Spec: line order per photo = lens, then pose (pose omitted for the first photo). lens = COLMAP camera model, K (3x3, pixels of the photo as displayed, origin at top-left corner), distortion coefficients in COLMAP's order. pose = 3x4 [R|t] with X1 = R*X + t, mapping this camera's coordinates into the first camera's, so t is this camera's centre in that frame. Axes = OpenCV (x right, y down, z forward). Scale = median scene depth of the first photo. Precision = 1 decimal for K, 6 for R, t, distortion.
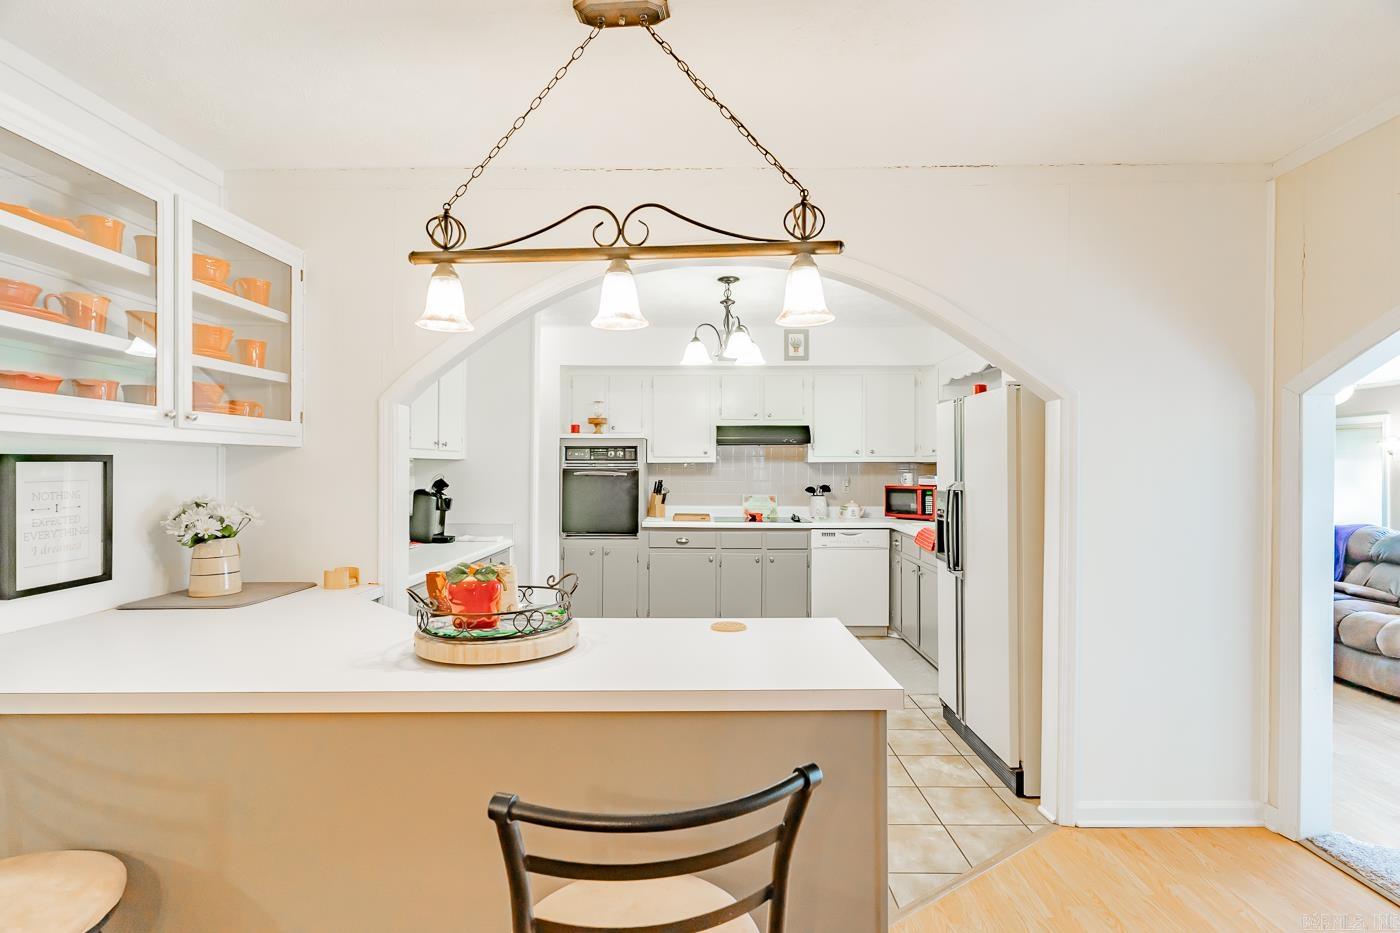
lens RADIAL K [[686.8, 0, 700.0], [0, 686.8, 466.5], [0, 0, 1]] dist [-0.000767, -0.000149]
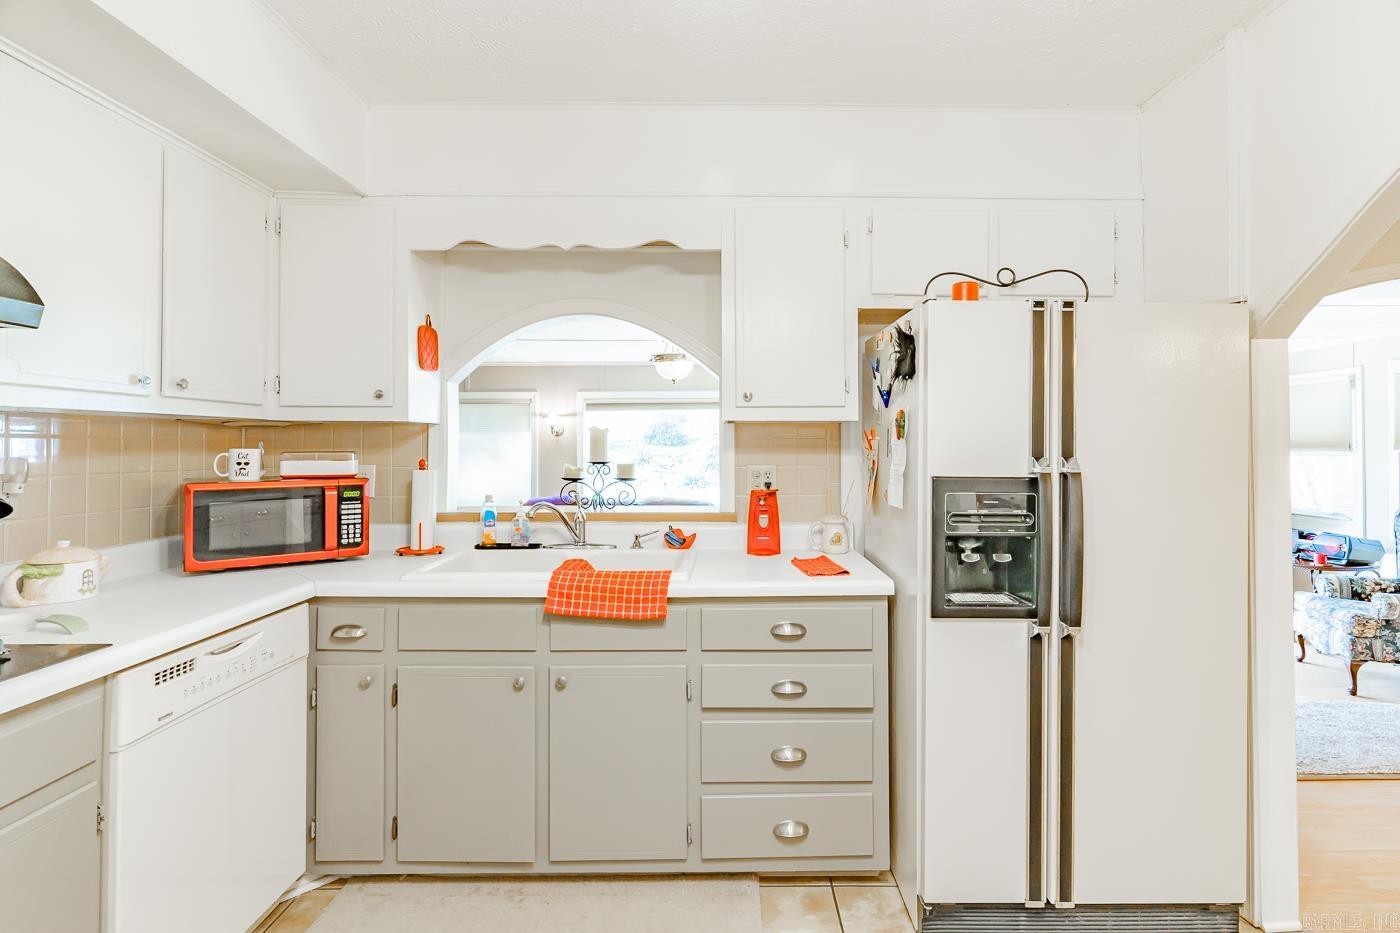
lens RADIAL K [[689.1, 0, 729.9], [0, 689.1, 439.6], [0, 0, 1]] dist [0.001780, 0.000320]
pose [[-0.019411, 0.008187, 0.999778, -0.127144], [-0.003567, 0.999960, -0.008258, 0.010181], [-0.999805, -0.003726, -0.019381, 1.050291]]
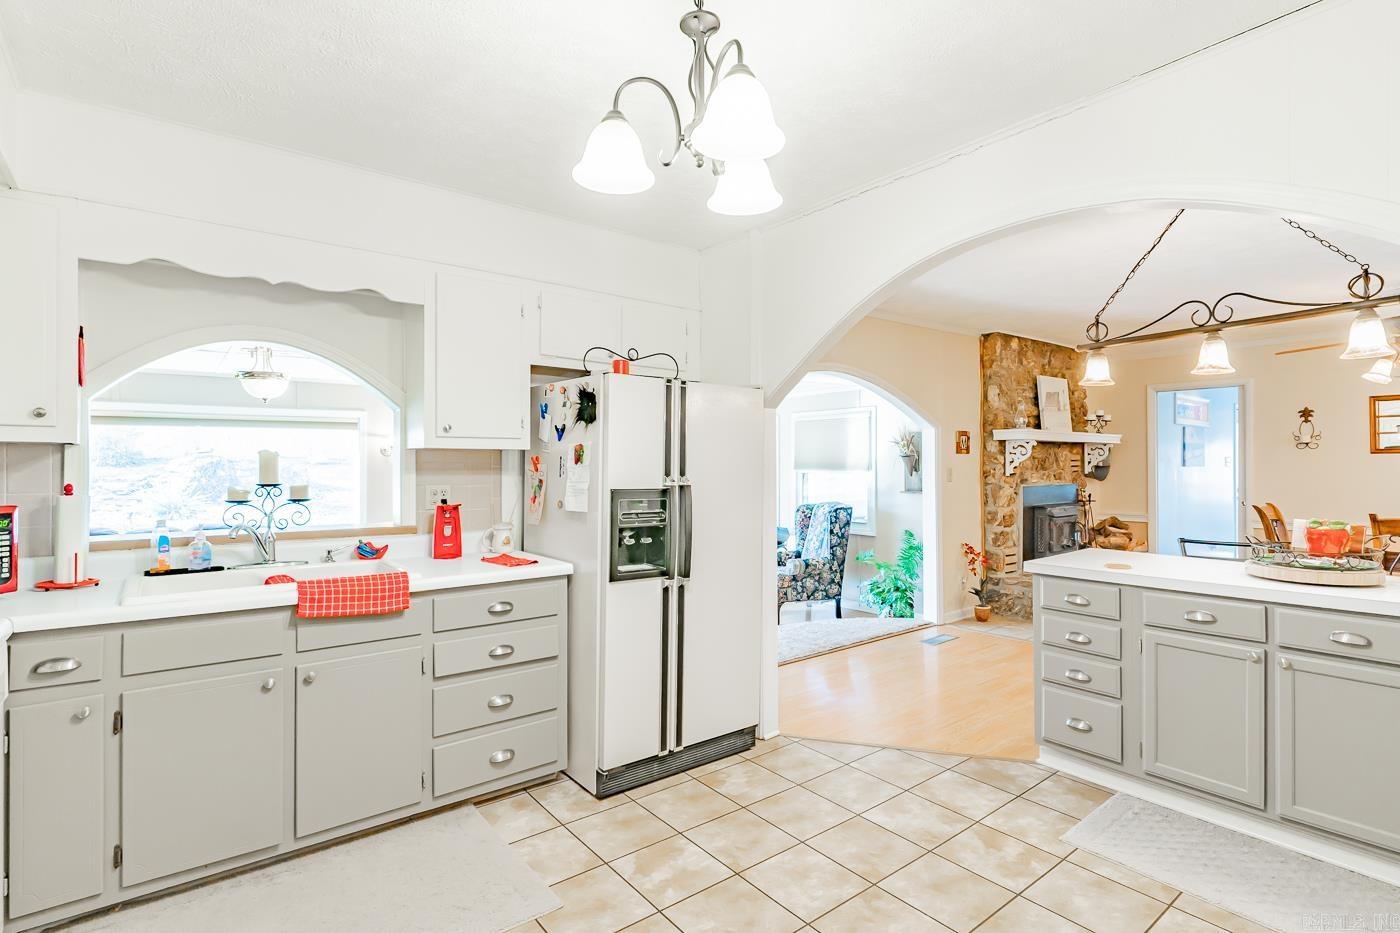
lens RADIAL K [[686.8, 0, 700.0], [0, 686.8, 466.5], [0, 0, 1]] dist [-0.000767, -0.000149]
pose [[-0.625944, -0.001251, 0.779867, -0.266376], [-0.003565, 0.999993, -0.001257, 0.008144], [-0.779860, -0.003567, -0.625944, 1.267257]]
